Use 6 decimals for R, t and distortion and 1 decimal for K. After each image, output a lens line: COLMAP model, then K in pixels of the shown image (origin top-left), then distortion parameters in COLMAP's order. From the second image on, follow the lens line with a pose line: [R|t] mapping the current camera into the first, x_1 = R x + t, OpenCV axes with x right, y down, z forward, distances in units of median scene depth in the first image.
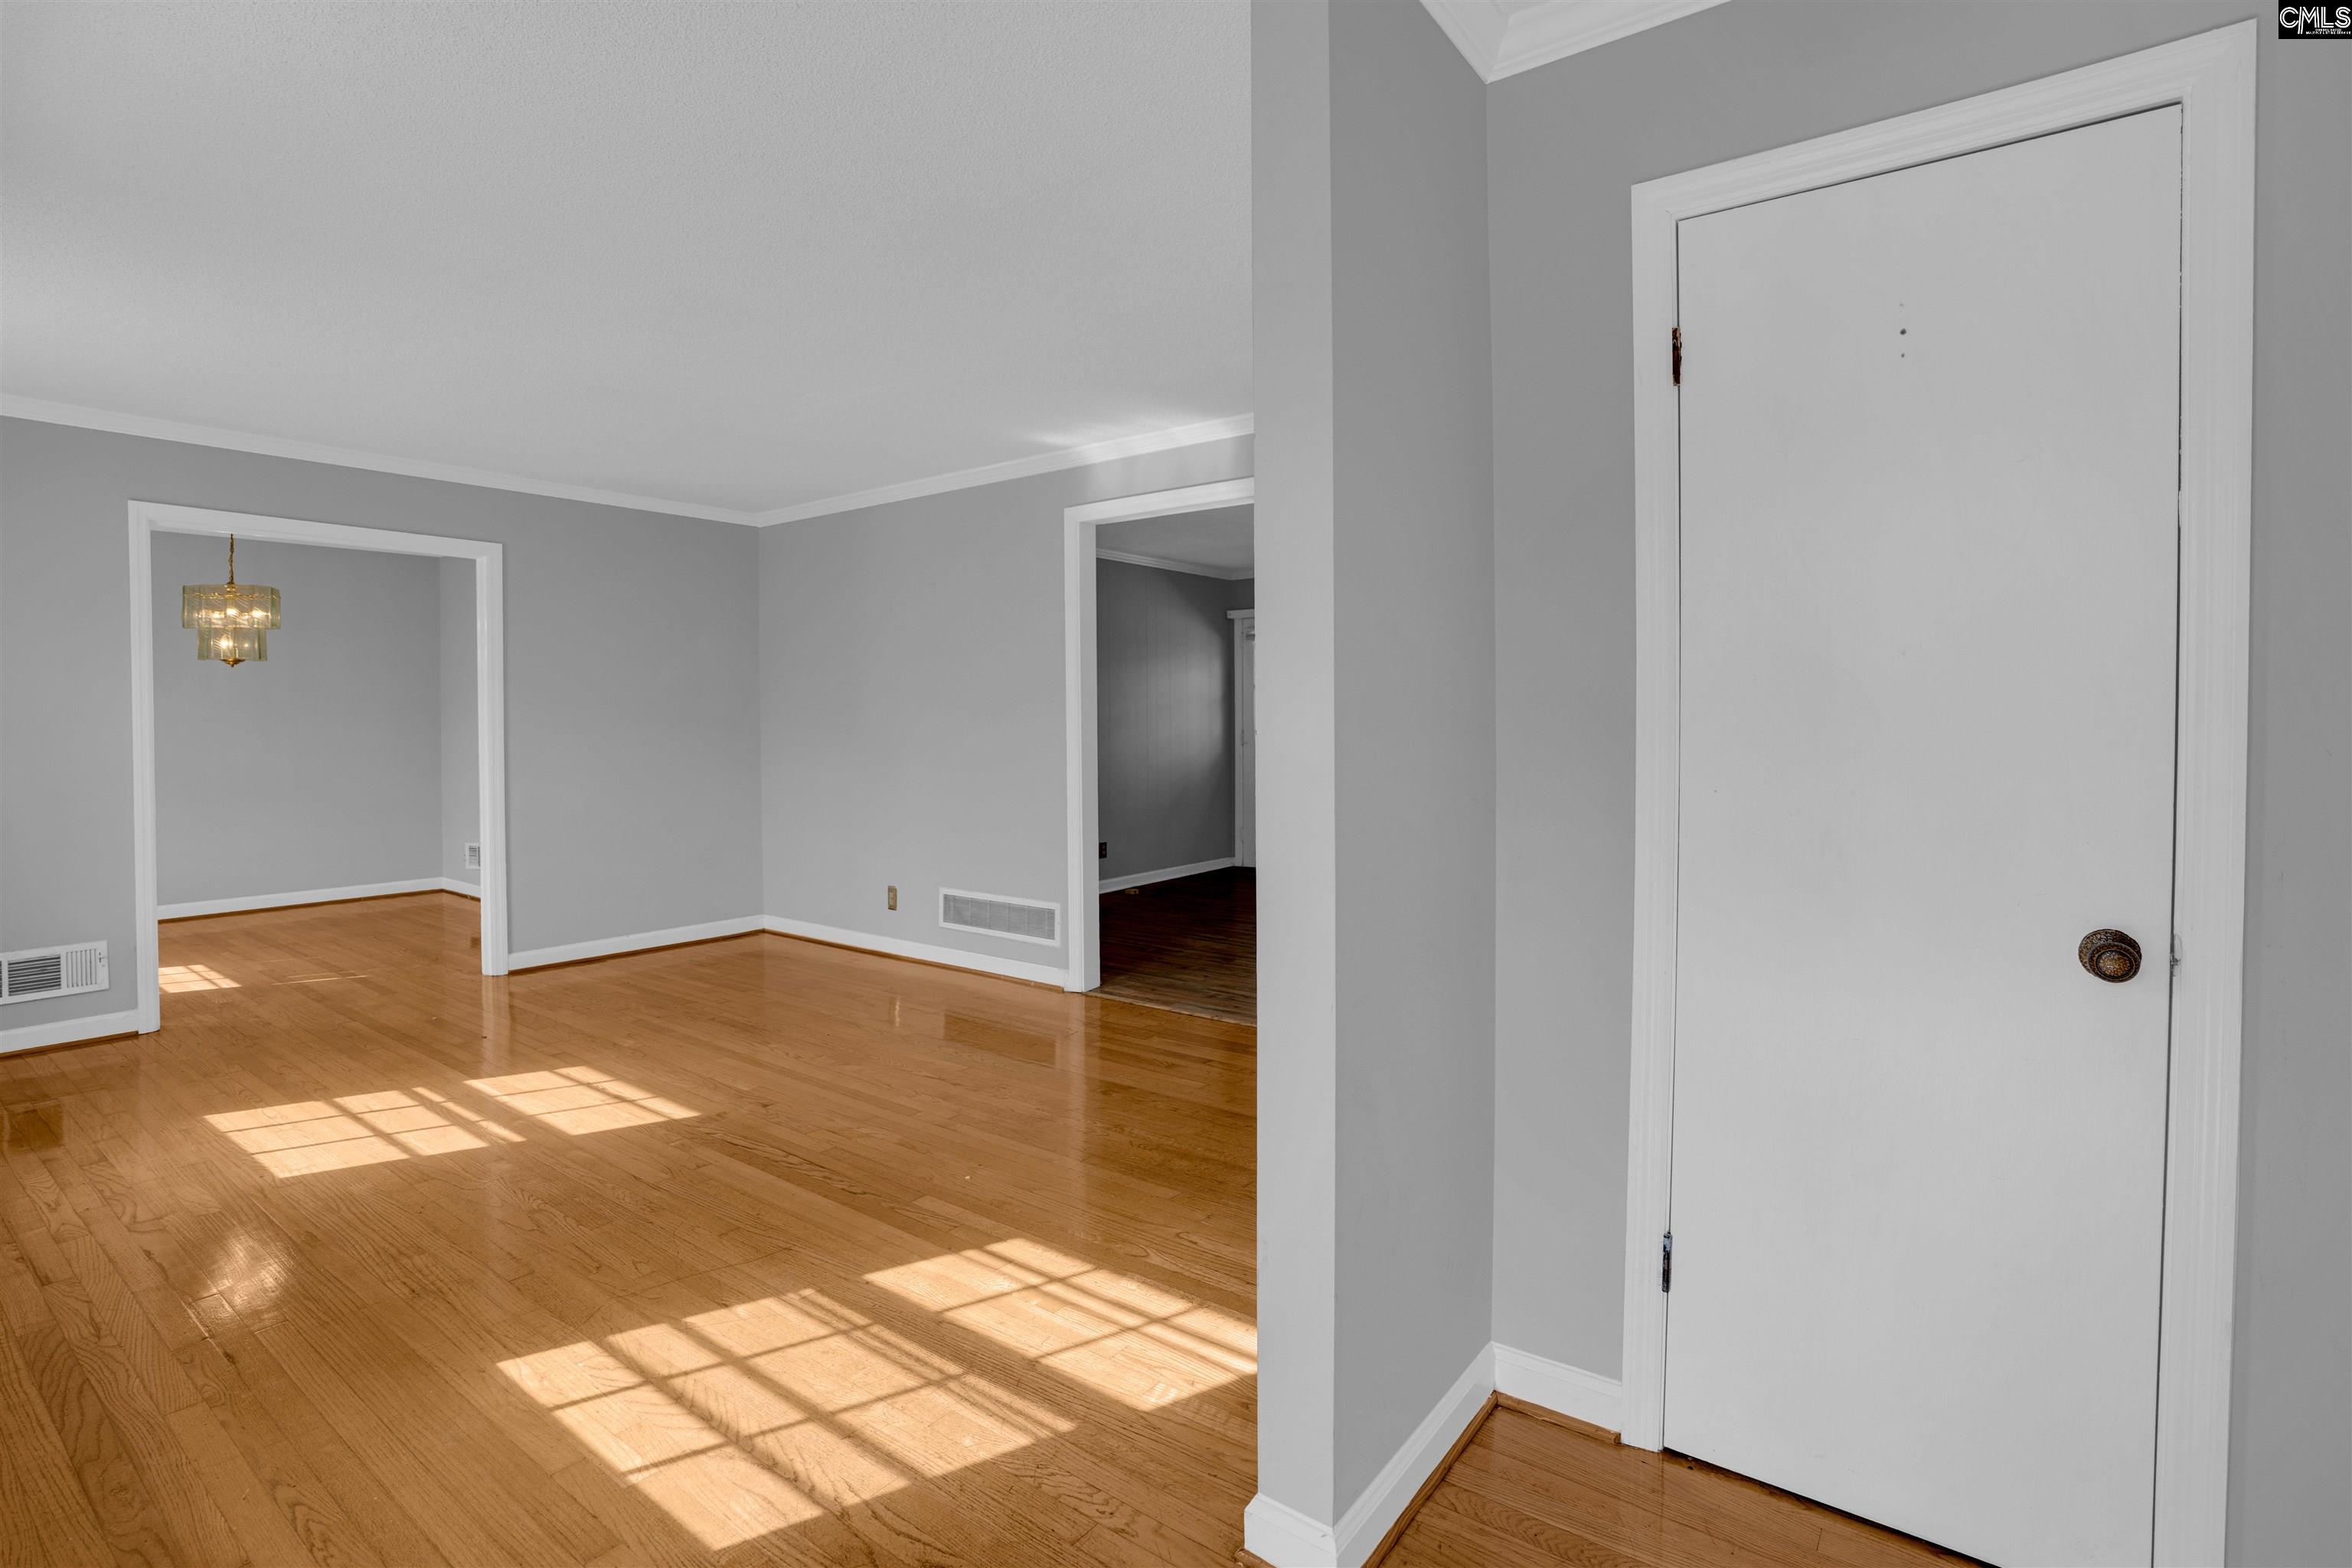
lens RADIAL K [[1090.1, 0, 1169.4], [0, 1090.1, 776.3], [0, 0, 1]] dist [-0.050402, 0.020665]
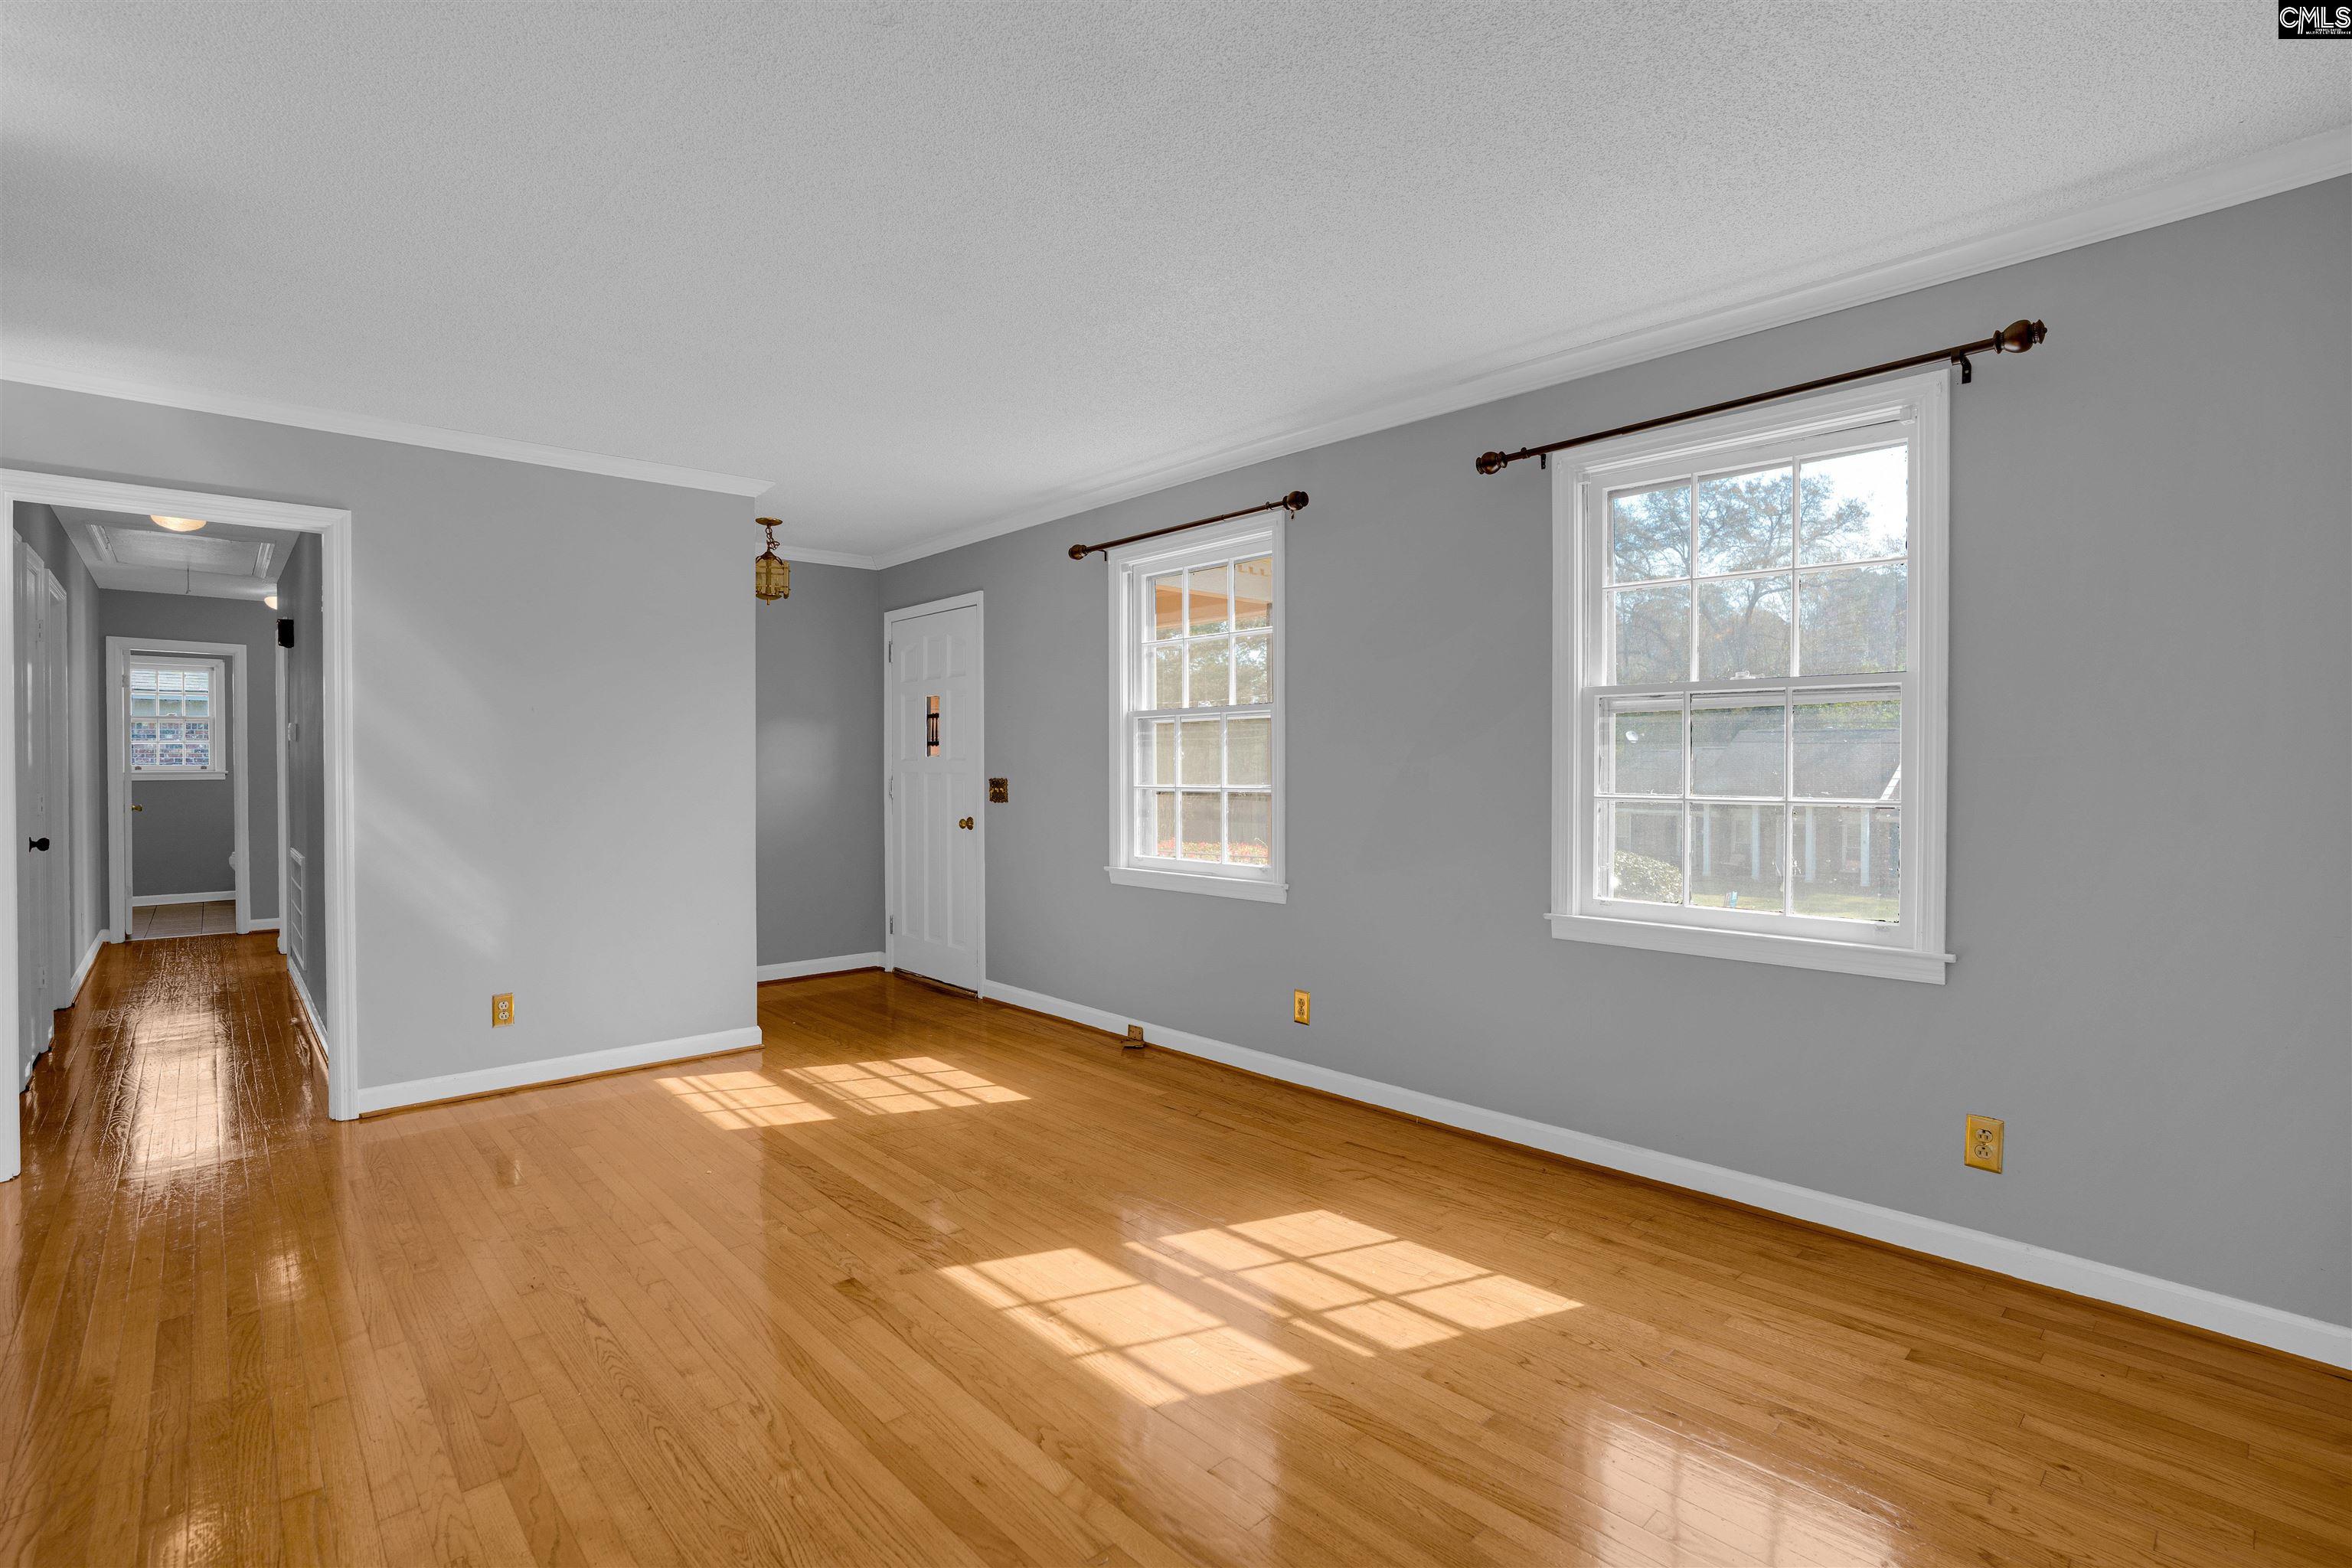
lens RADIAL K [[1129.7, 0, 1181.1], [0, 1129.7, 778.0], [0, 0, 1]] dist [-0.065551, 0.028605]
pose [[-0.982476, 0.003170, 0.186360, -1.109326], [0.011199, 0.999053, 0.042042, -0.107025], [-0.186050, 0.043392, -0.981582, 2.532621]]
